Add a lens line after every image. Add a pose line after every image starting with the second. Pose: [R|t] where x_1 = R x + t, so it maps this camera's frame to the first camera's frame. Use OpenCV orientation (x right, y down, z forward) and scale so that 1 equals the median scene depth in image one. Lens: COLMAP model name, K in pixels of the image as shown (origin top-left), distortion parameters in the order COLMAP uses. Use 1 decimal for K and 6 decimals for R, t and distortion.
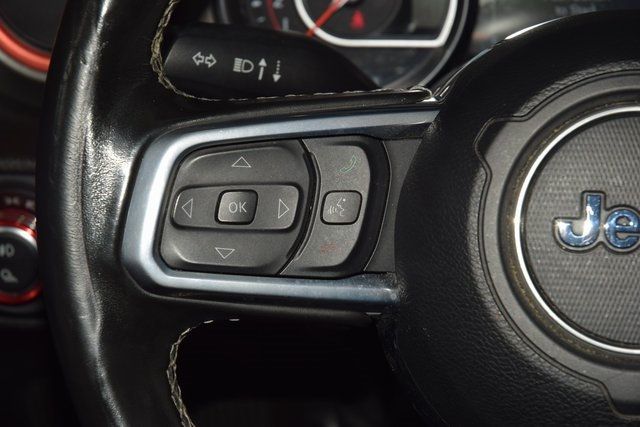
lens RADIAL K [[1520.2, 0, 320.0], [0, 1520.2, 213.5], [0, 0, 1]] dist [-0.024407, -0.030582]
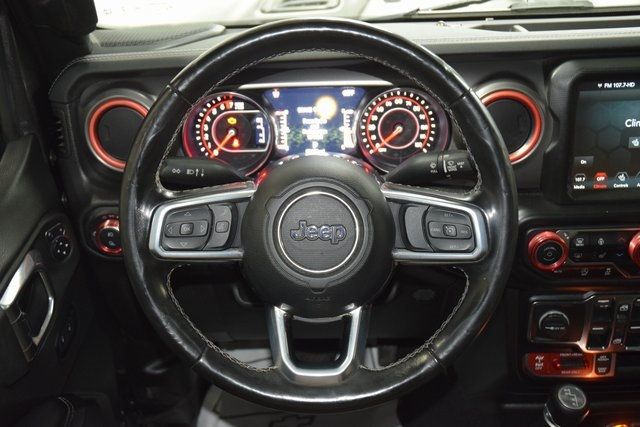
lens RADIAL K [[736.2, 0, 320.0], [0, 736.2, 213.5], [0, 0, 1]] dist [-0.002191, 0.001627]
pose [[0.996498, -0.043474, 0.071420, 0.104722], [0.037421, 0.995762, 0.084010, -0.146742], [-0.074769, -0.081043, 0.993902, -0.467159]]
